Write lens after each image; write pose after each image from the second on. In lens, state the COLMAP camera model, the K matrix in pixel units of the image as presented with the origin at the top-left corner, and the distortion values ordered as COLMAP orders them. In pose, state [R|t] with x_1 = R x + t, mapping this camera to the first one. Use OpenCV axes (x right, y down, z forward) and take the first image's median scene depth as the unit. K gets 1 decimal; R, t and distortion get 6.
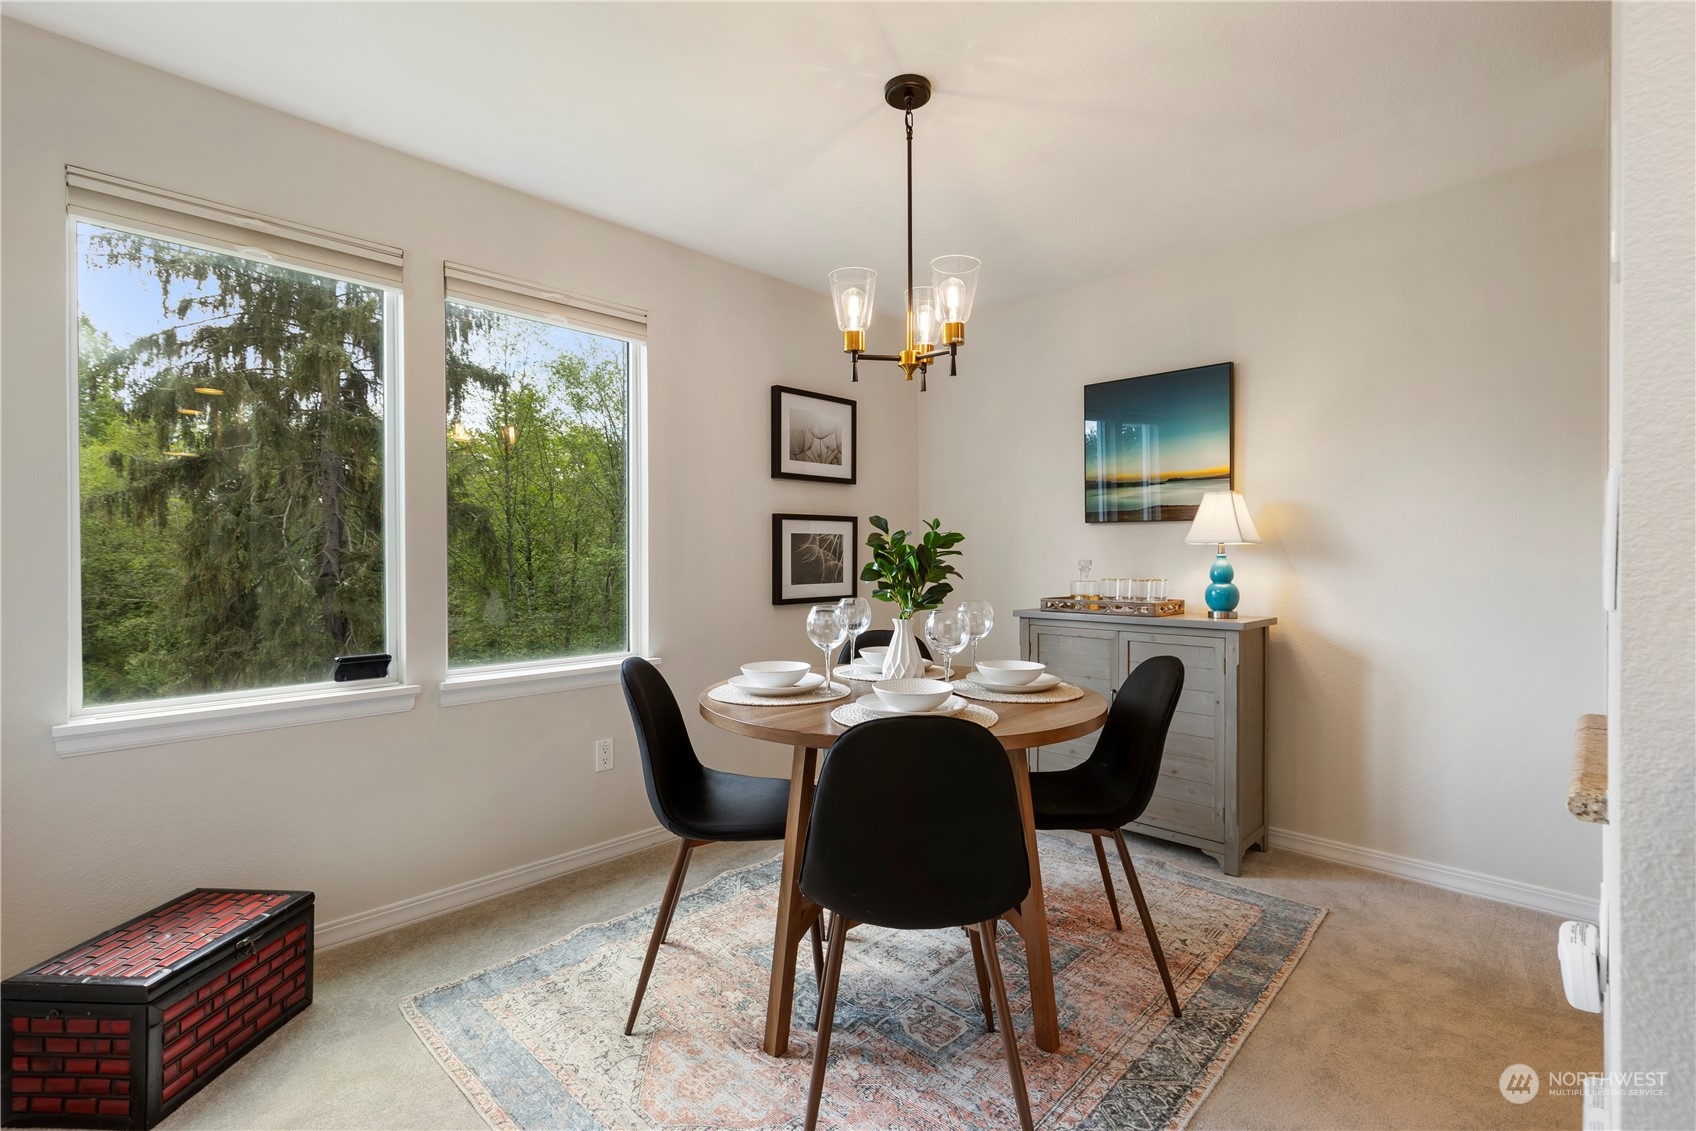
lens RADIAL K [[772.5, 0, 847.4], [0, 772.5, 558.7], [0, 0, 1]] dist [0.004053, 0.000040]
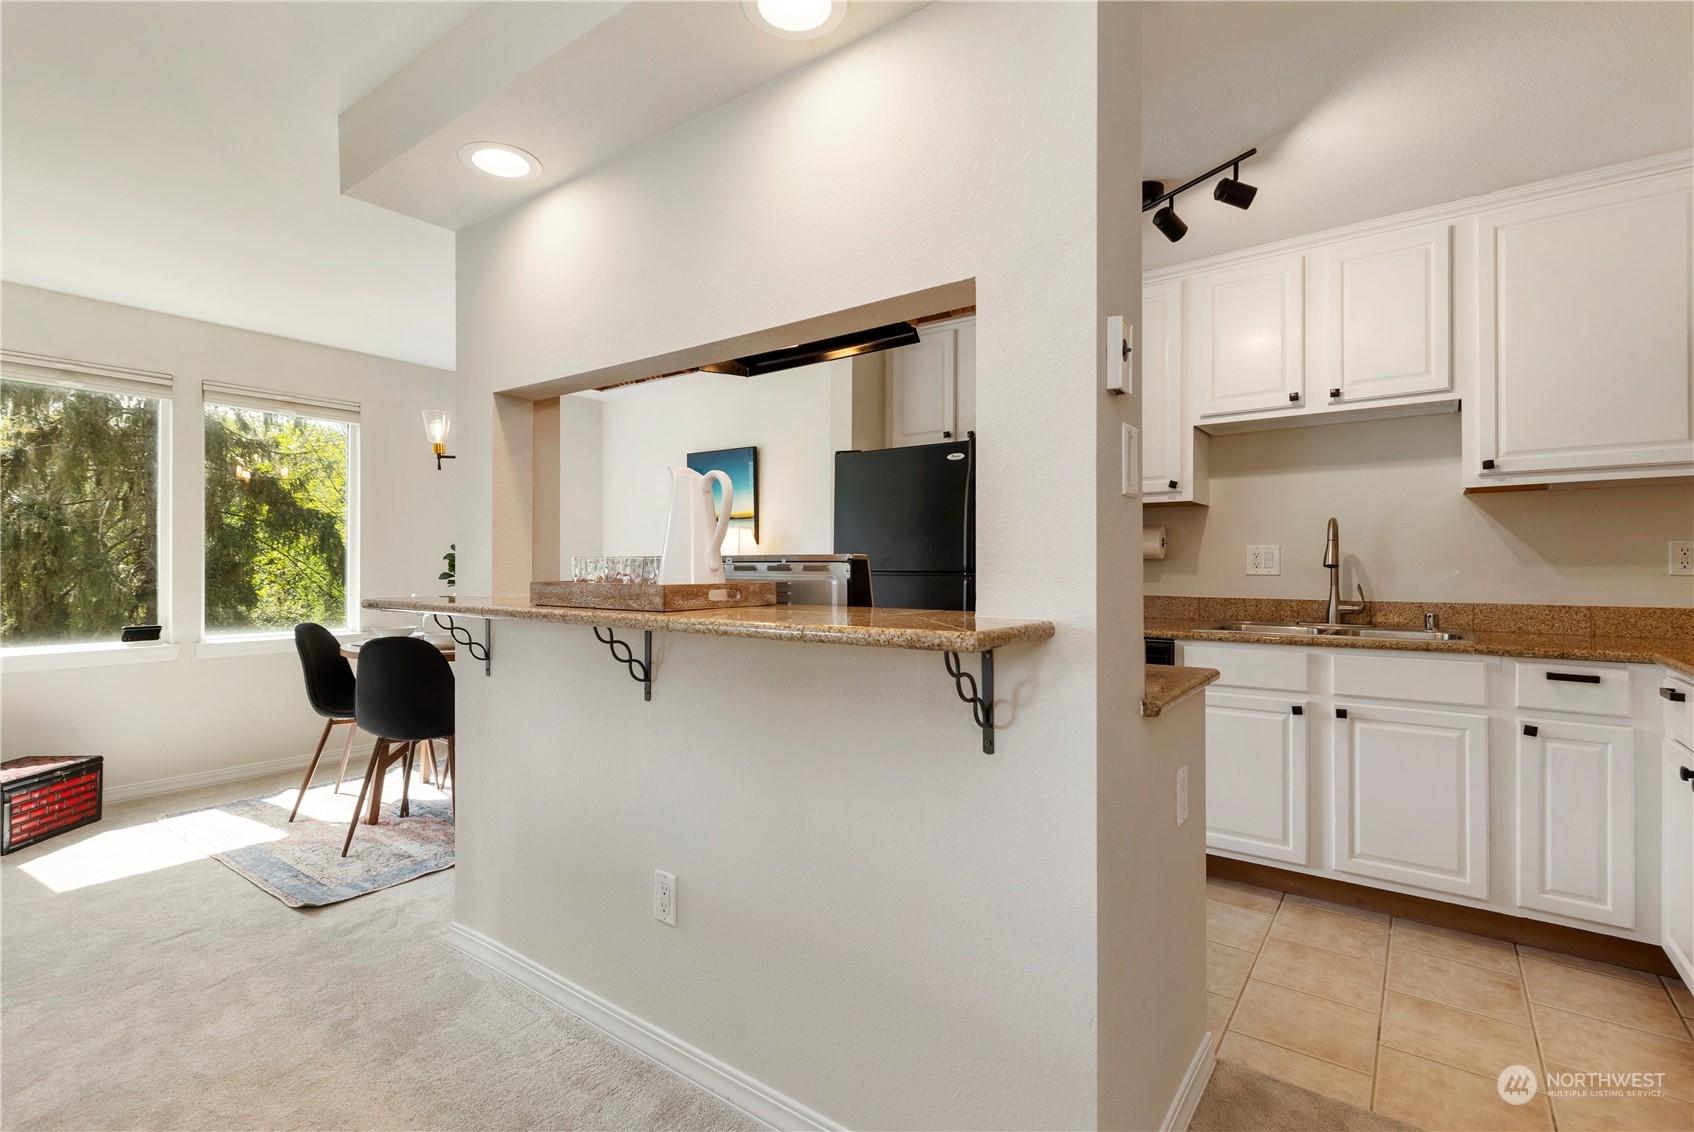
lens RADIAL K [[779.7, 0, 847.0], [0, 779.7, 563.3], [0, 0, 1]] dist [0.007657, -0.000829]
pose [[0.991490, 0.005511, 0.130069, 0.445434], [-0.004725, 0.999969, -0.006351, -0.001608], [-0.130100, 0.005682, 0.991485, -0.586124]]
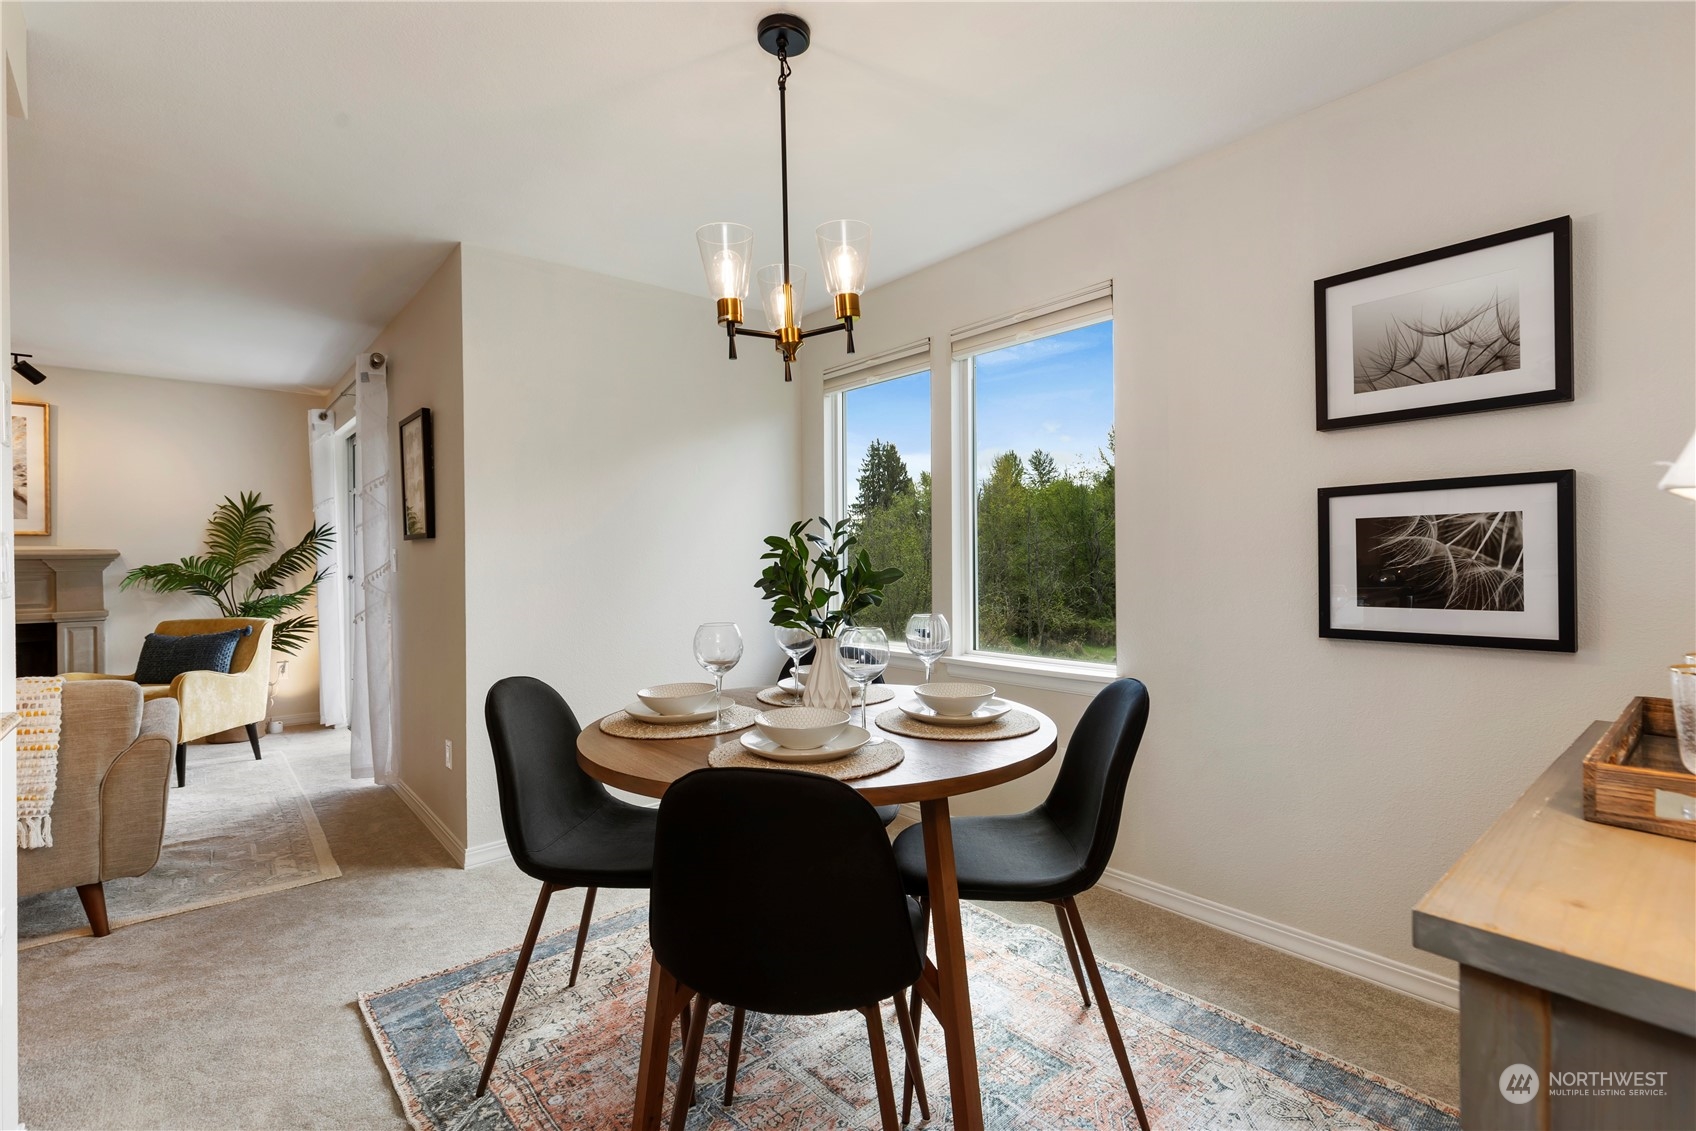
lens RADIAL K [[772.5, 0, 847.4], [0, 772.5, 558.7], [0, 0, 1]] dist [0.004053, 0.000040]
pose [[-0.099945, 0.004487, -0.994983, 0.588000], [0.006590, 0.999971, 0.003847, -0.007494], [0.994971, -0.006173, -0.099972, 0.716145]]
